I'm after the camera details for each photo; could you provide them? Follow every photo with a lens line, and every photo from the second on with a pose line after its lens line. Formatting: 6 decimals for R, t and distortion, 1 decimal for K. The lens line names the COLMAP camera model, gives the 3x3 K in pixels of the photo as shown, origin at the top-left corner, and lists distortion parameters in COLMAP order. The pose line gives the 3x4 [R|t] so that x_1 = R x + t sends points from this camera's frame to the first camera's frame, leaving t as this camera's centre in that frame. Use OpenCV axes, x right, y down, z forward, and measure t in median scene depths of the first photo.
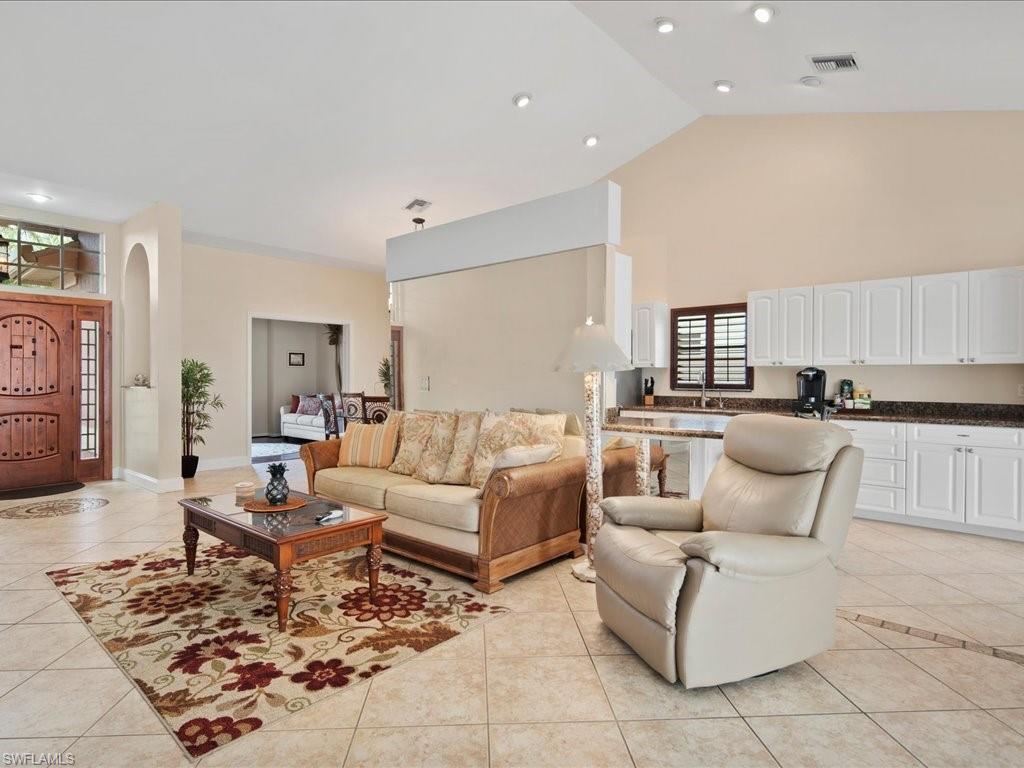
lens RADIAL K [[562.4, 0, 514.8], [0, 562.4, 373.8], [0, 0, 1]] dist [0.007160, -0.001344]
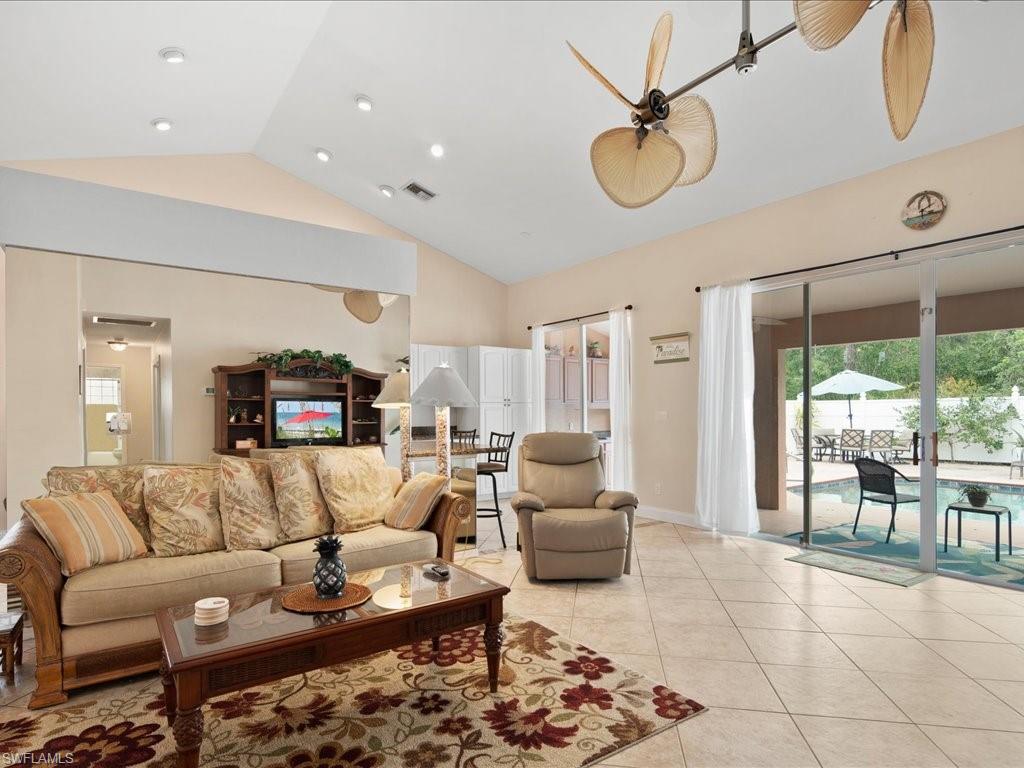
lens RADIAL K [[562.4, 0, 498.5], [0, 562.4, 412.0], [0, 0, 1]] dist [0.007160, -0.001344]
pose [[0.236783, -0.008581, 0.971525, -1.169712], [0.002492, 0.999963, 0.008225, -0.001772], [-0.971559, 0.000473, 0.236795, 0.704173]]
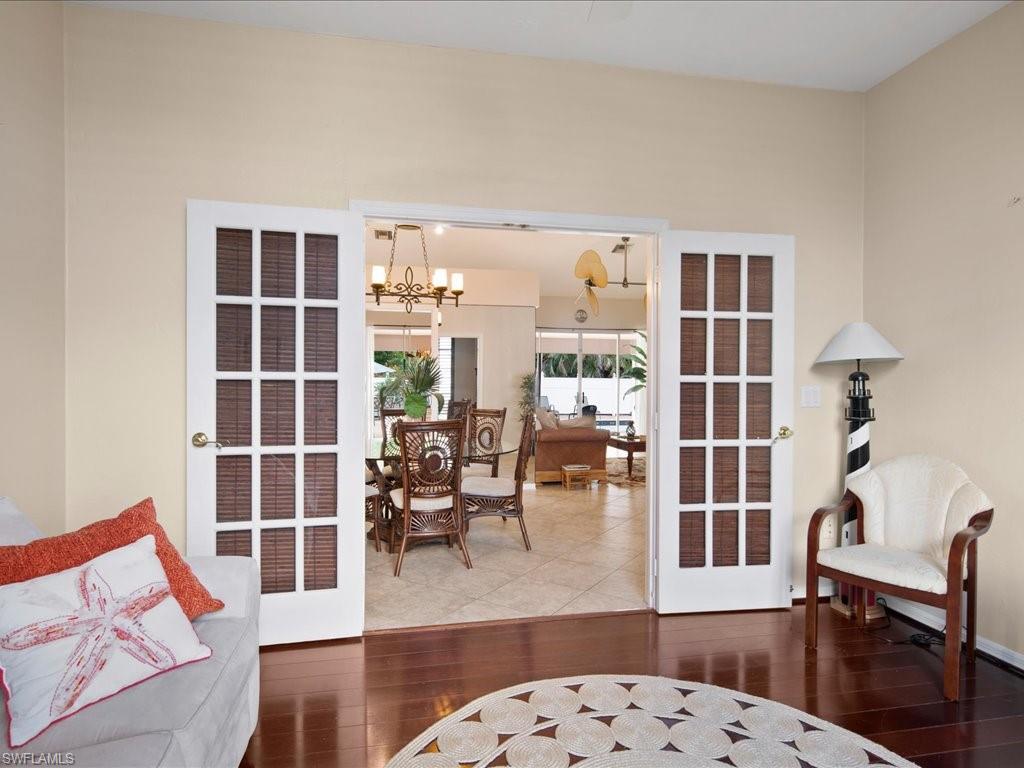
lens RADIAL K [[562.4, 0, 514.3], [0, 562.4, 385.4], [0, 0, 1]] dist [0.007160, -0.001344]
pose [[-0.796407, -0.004691, 0.604742, -1.651373], [-0.005360, 0.999985, 0.000698, 0.016033], [-0.604737, -0.002686, -0.796421, 3.602193]]
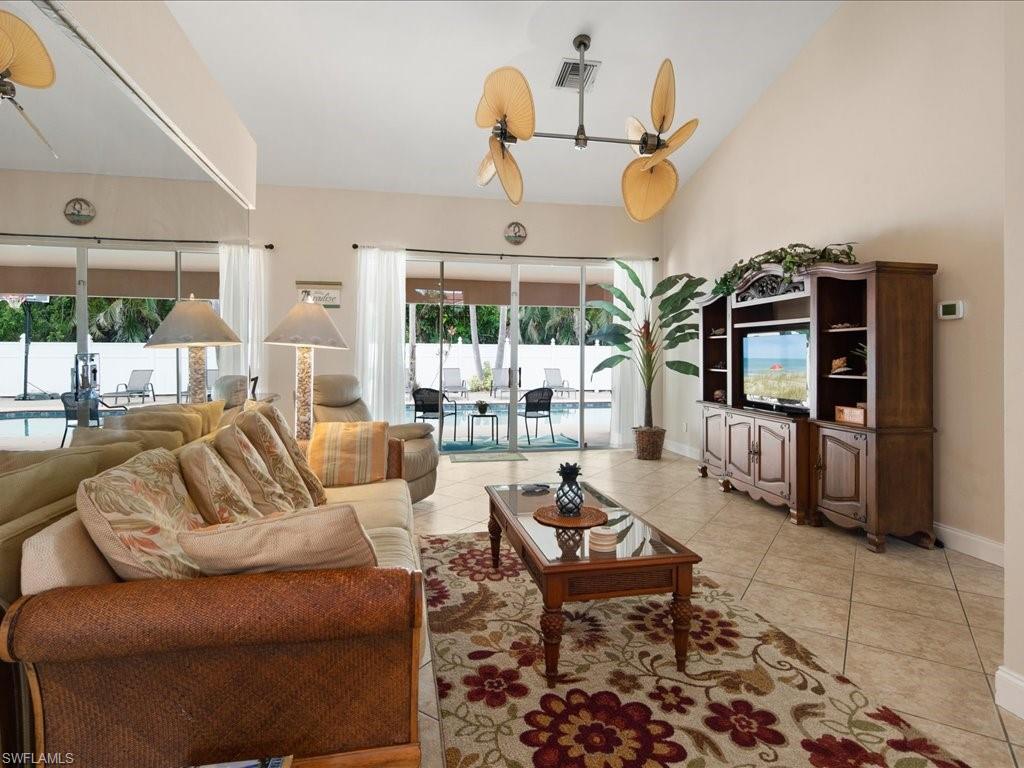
lens RADIAL K [[562.4, 0, 514.5], [0, 562.4, 348.2], [0, 0, 1]] dist [0.007160, -0.001344]
pose [[-0.802449, -0.001178, 0.596719, -0.930075], [-0.008348, 0.999922, -0.009253, 0.006274], [-0.596662, -0.012407, -0.802397, 1.882472]]
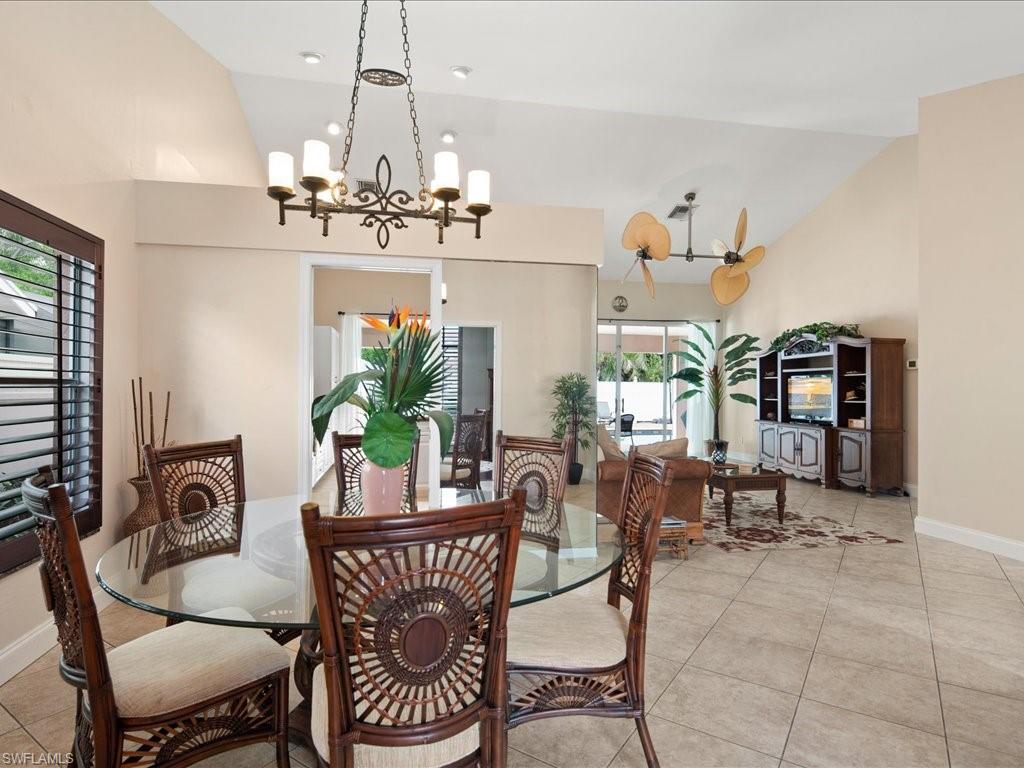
lens RADIAL K [[562.4, 0, 512.9], [0, 562.4, 385.1], [0, 0, 1]] dist [0.007160, -0.001344]
pose [[-0.790824, -0.002225, 0.612040, -1.069036], [-0.007976, 0.999946, -0.006671, 0.012596], [-0.611992, -0.010157, -0.790799, 3.015592]]
